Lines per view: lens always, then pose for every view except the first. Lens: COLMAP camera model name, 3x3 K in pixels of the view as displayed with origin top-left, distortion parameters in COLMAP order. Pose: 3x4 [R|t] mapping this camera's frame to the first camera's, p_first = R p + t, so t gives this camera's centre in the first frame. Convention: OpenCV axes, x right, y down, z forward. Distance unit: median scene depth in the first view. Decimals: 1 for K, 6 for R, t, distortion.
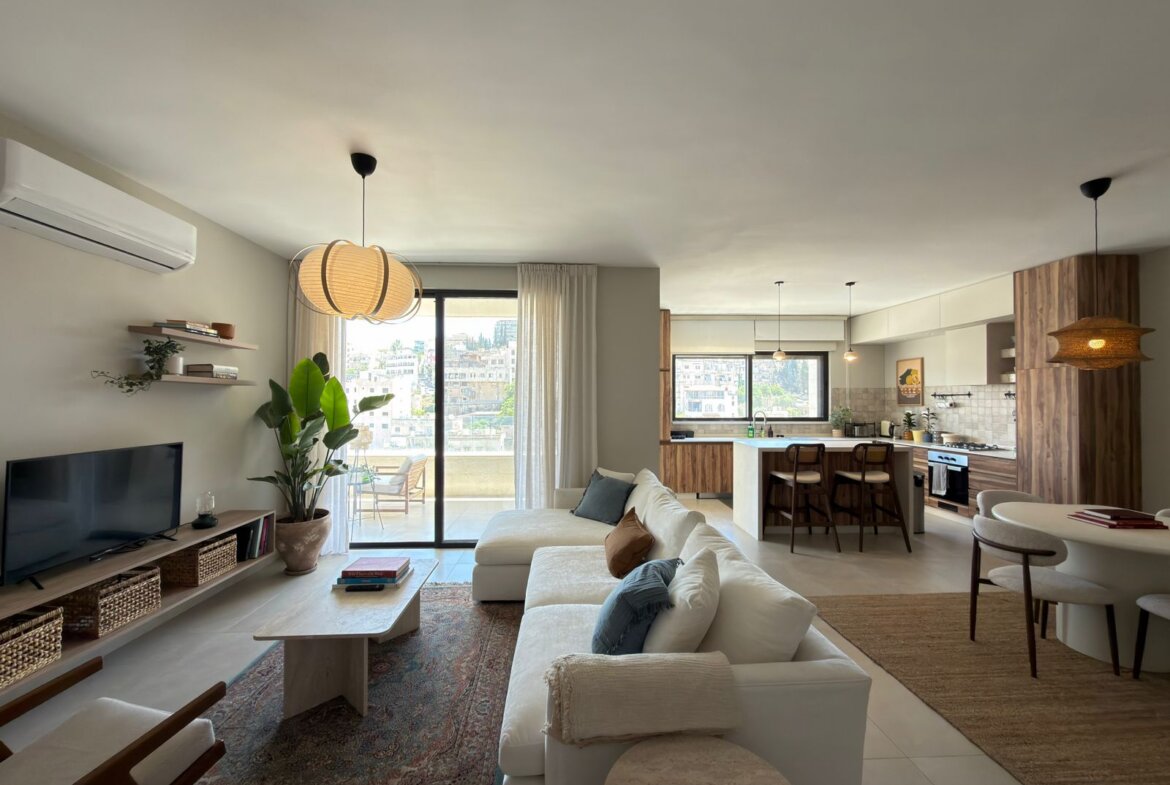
lens RADIAL K [[461.2, 0, 583.9], [0, 461.2, 394.3], [0, 0, 1]] dist [-0.000912, -0.000665]
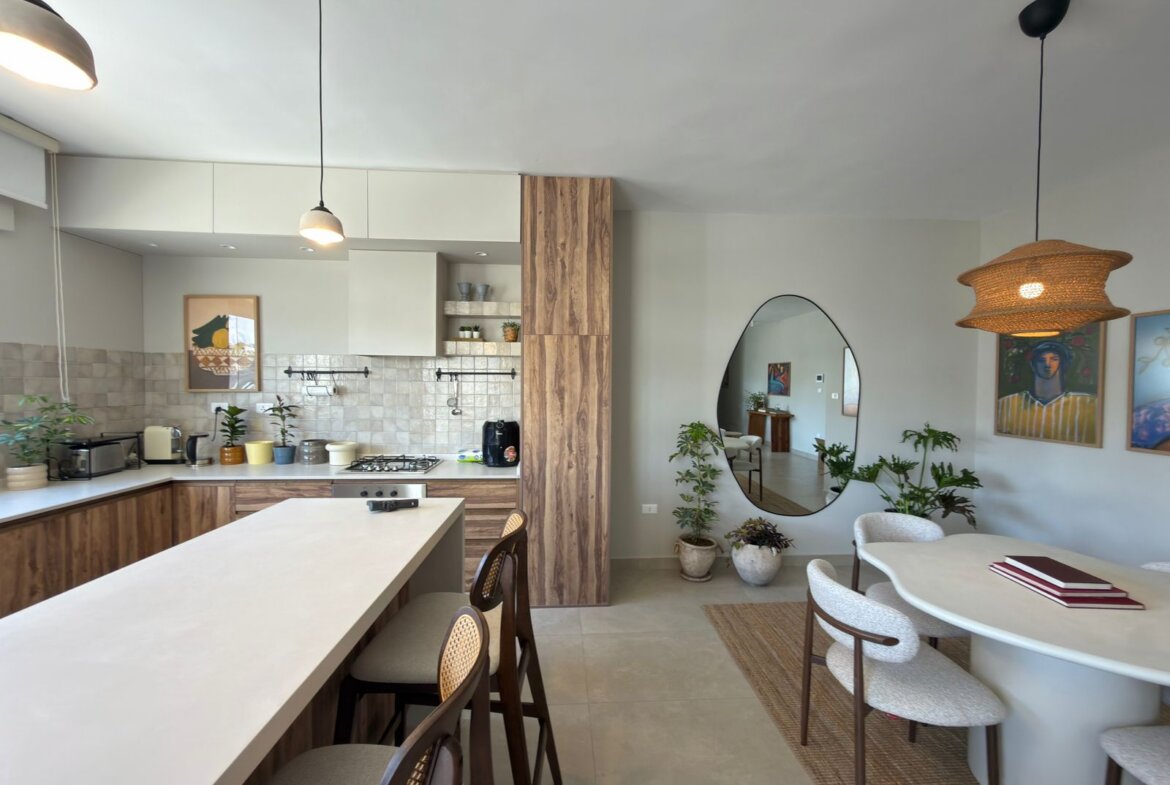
lens RADIAL K [[461.2, 0, 591.0], [0, 461.2, 395.8], [0, 0, 1]] dist [-0.000912, -0.000665]
pose [[-0.021537, -0.029344, 0.999337, 0.262308], [-0.020879, 0.999364, 0.028895, 0.008130], [-0.999550, -0.020243, -0.022136, 0.766193]]
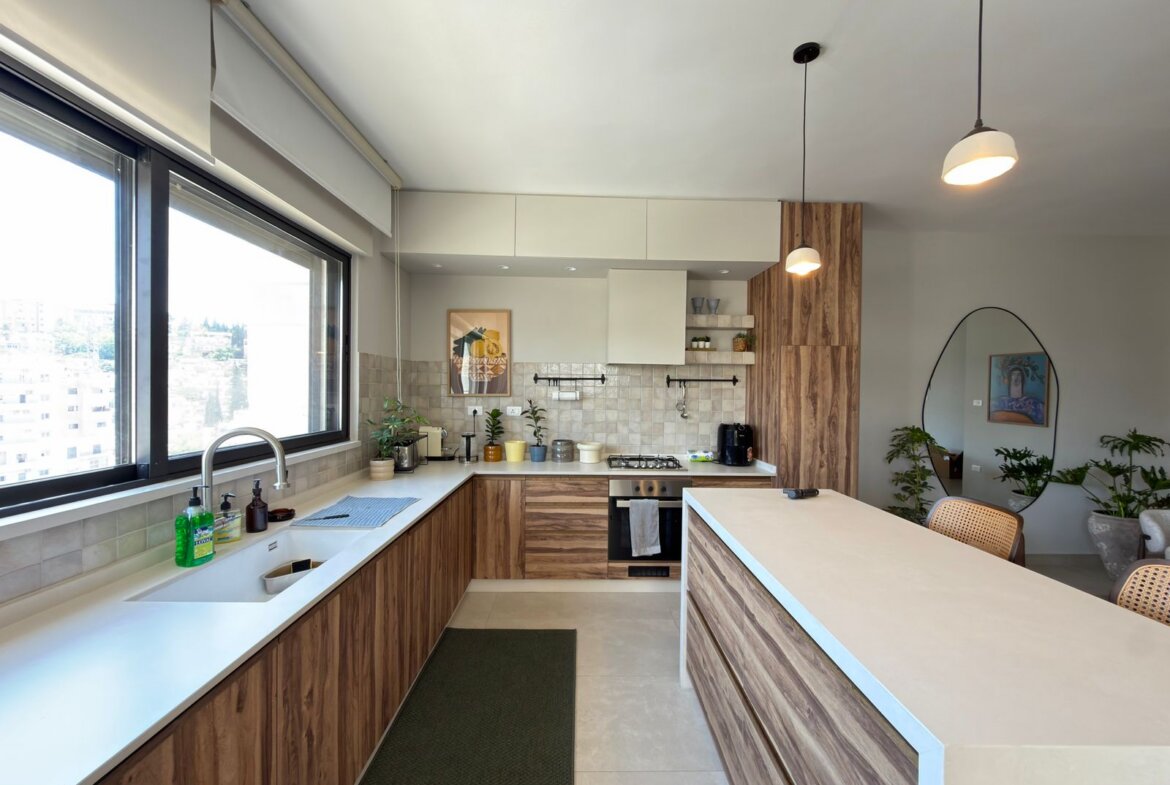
lens RADIAL K [[461.2, 0, 593.2], [0, 461.2, 395.2], [0, 0, 1]] dist [-0.000912, -0.000665]
pose [[0.020611, -0.014067, 0.999689, 0.207940], [-0.024402, 0.999596, 0.014569, 0.014968], [-0.999490, -0.024695, 0.020260, 1.050314]]
